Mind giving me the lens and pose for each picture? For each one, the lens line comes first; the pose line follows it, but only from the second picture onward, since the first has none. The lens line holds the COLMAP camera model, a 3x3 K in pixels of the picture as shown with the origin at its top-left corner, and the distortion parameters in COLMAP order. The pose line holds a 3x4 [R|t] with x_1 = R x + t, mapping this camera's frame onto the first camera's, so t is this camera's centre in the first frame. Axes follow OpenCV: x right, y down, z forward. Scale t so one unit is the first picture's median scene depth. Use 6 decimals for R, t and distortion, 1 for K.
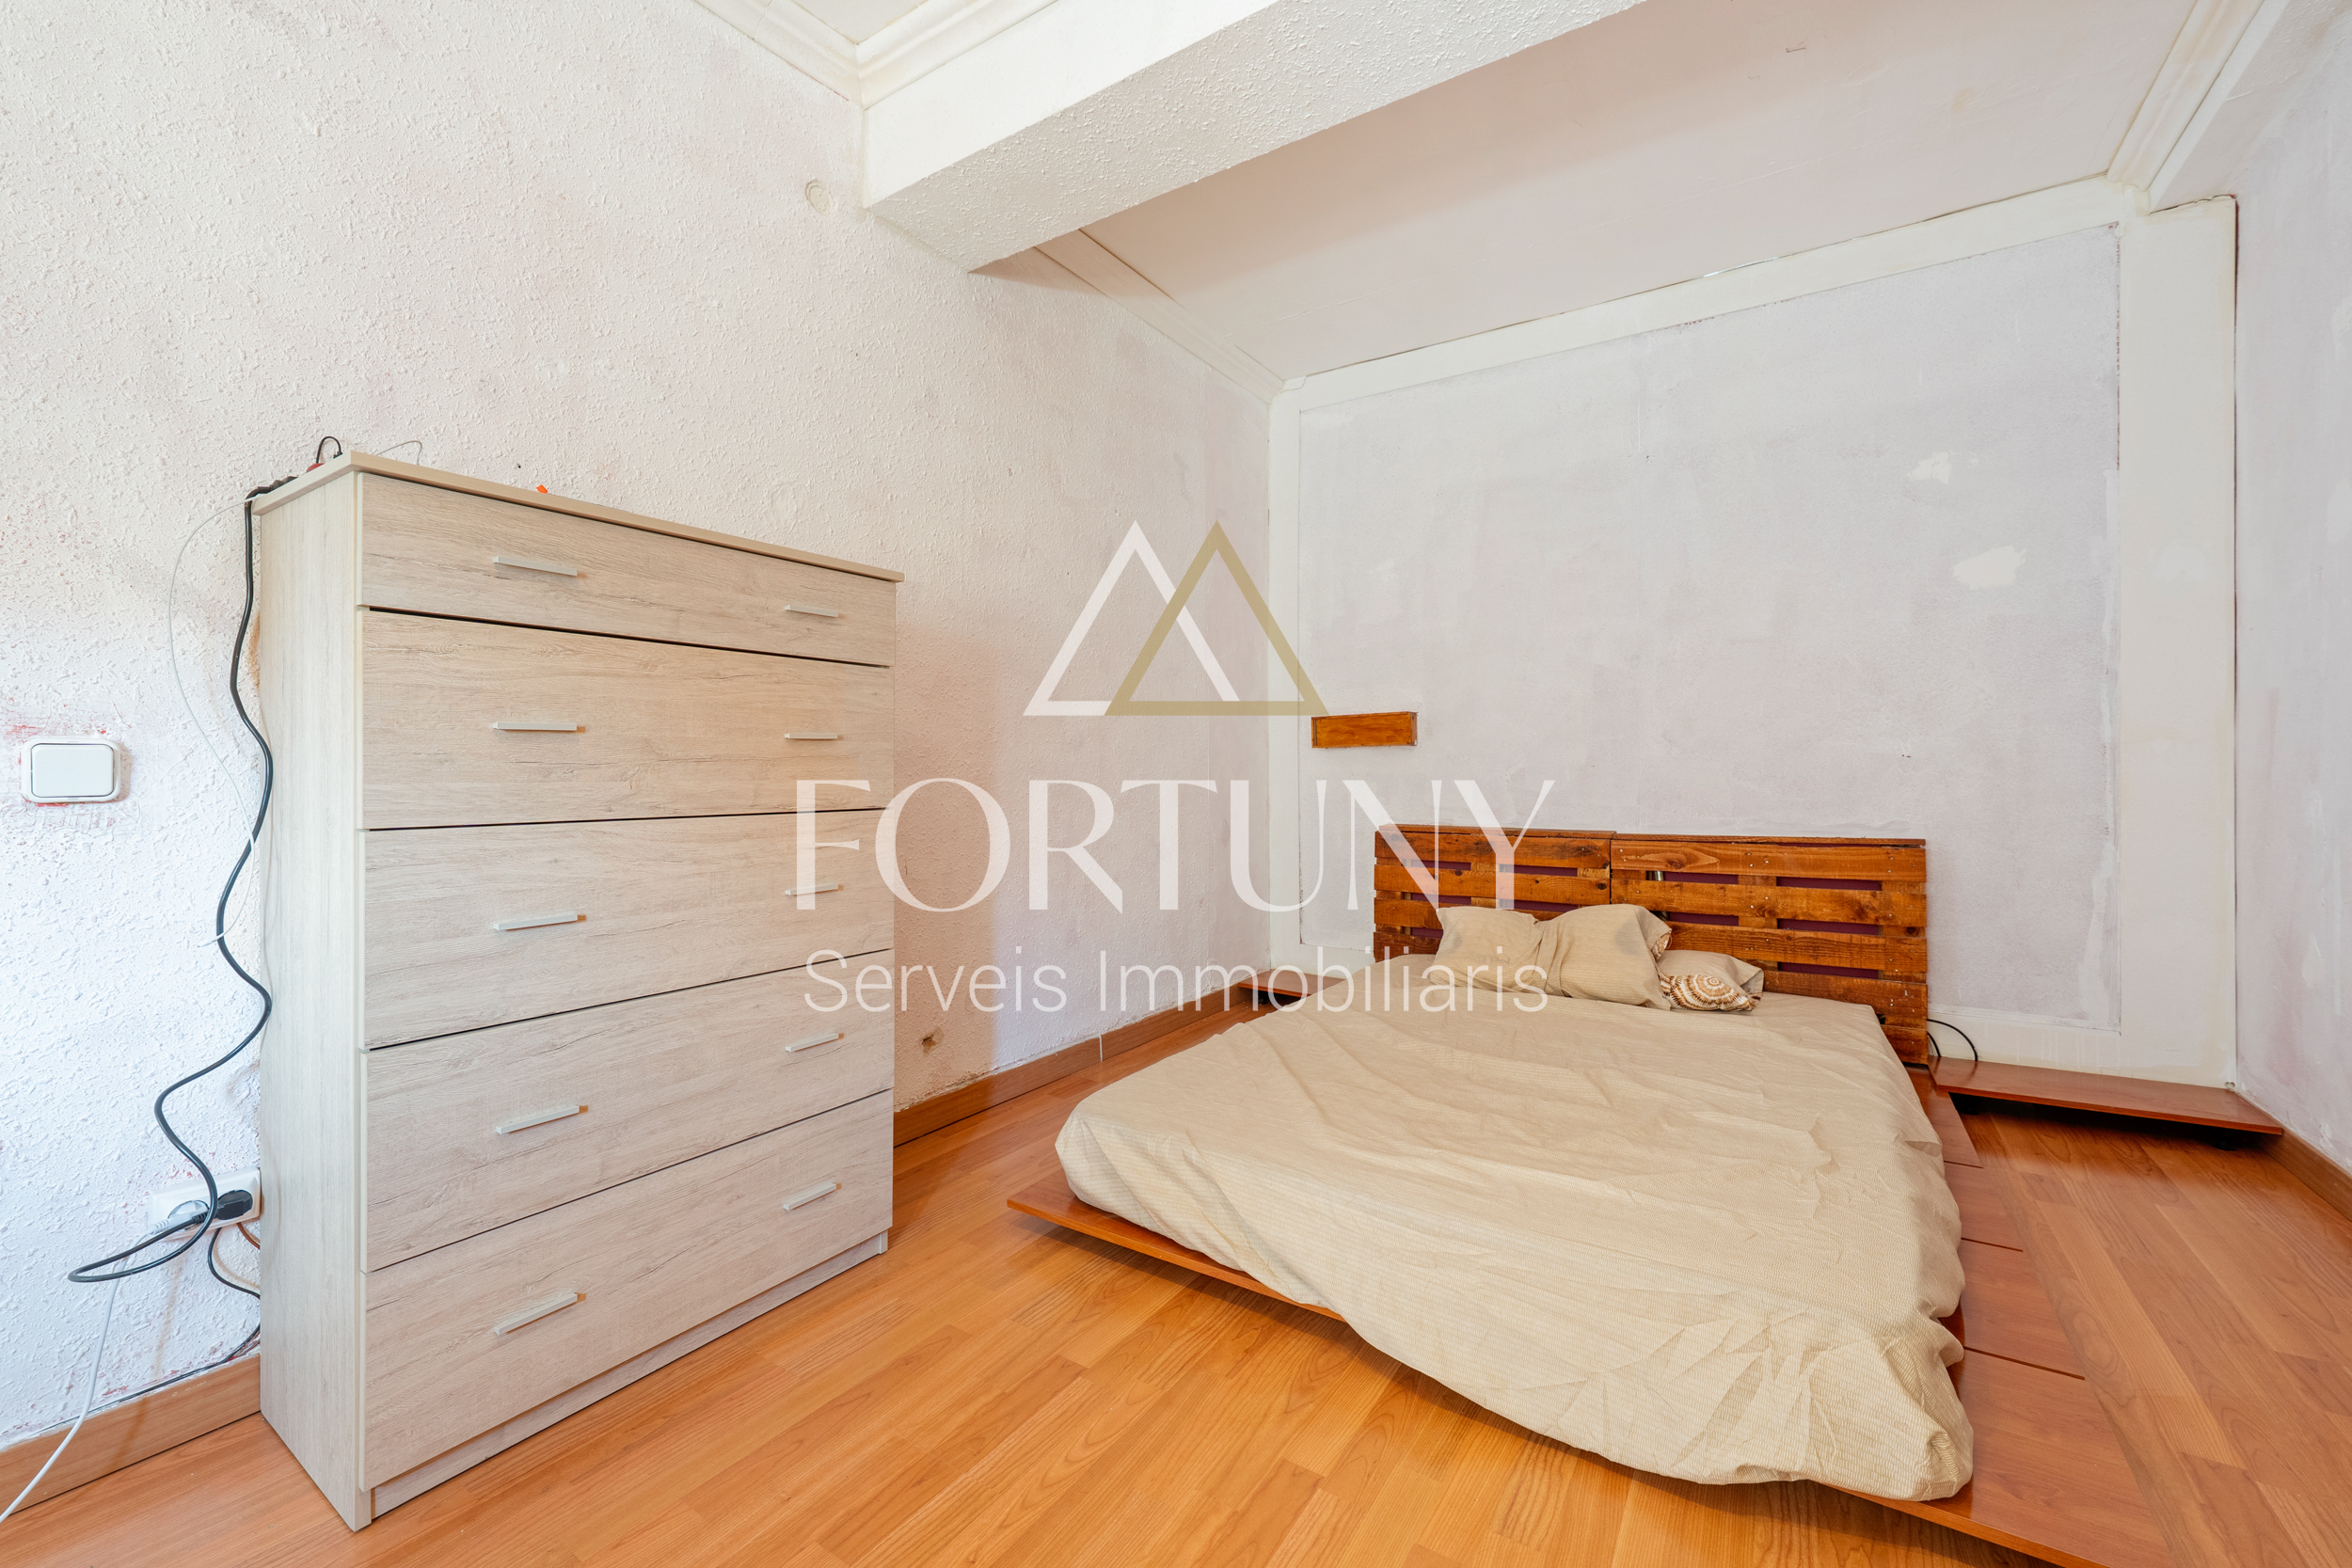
lens RADIAL K [[936.0, 0, 1171.2], [0, 936.0, 774.1], [0, 0, 1]] dist [0.003869, -0.000540]
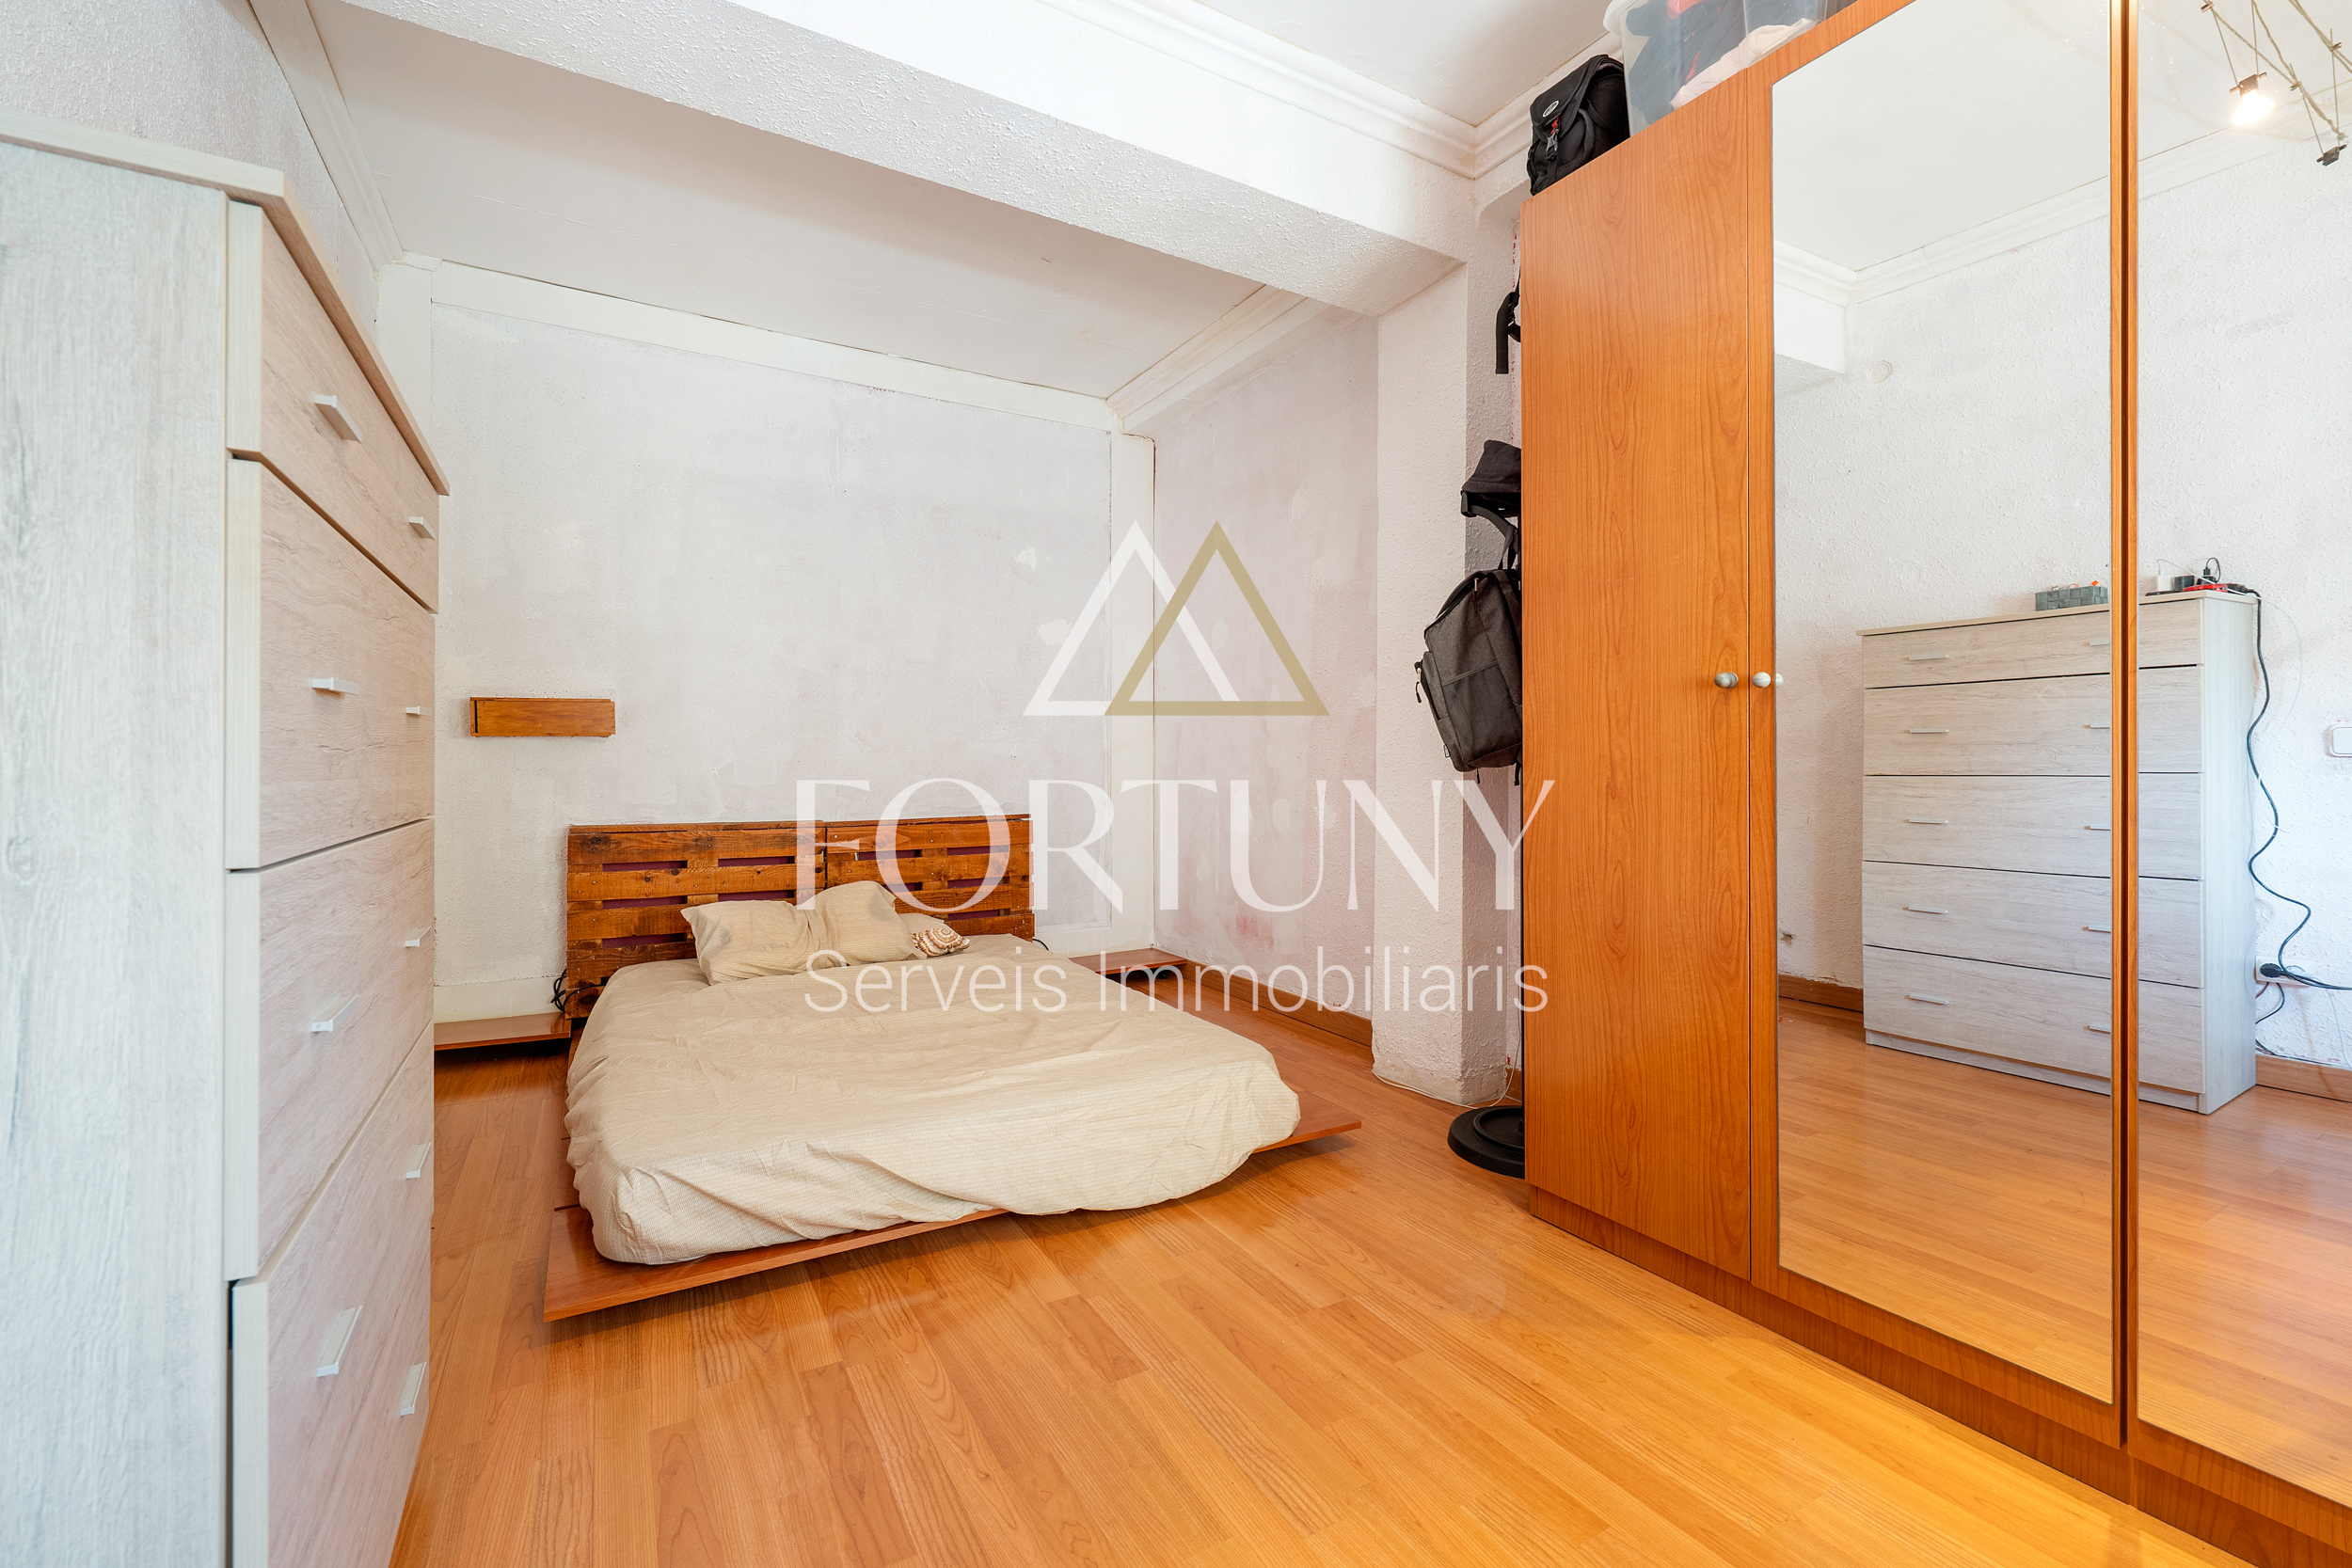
lens RADIAL K [[986.8, 0, 1181.9], [0, 986.8, 779.3], [0, 0, 1]] dist [0.004678, -0.000507]
pose [[0.450372, -0.008032, 0.892805, -0.705332], [0.002081, 0.999966, 0.007946, 0.007142], [-0.892839, -0.001721, 0.450373, 0.169117]]
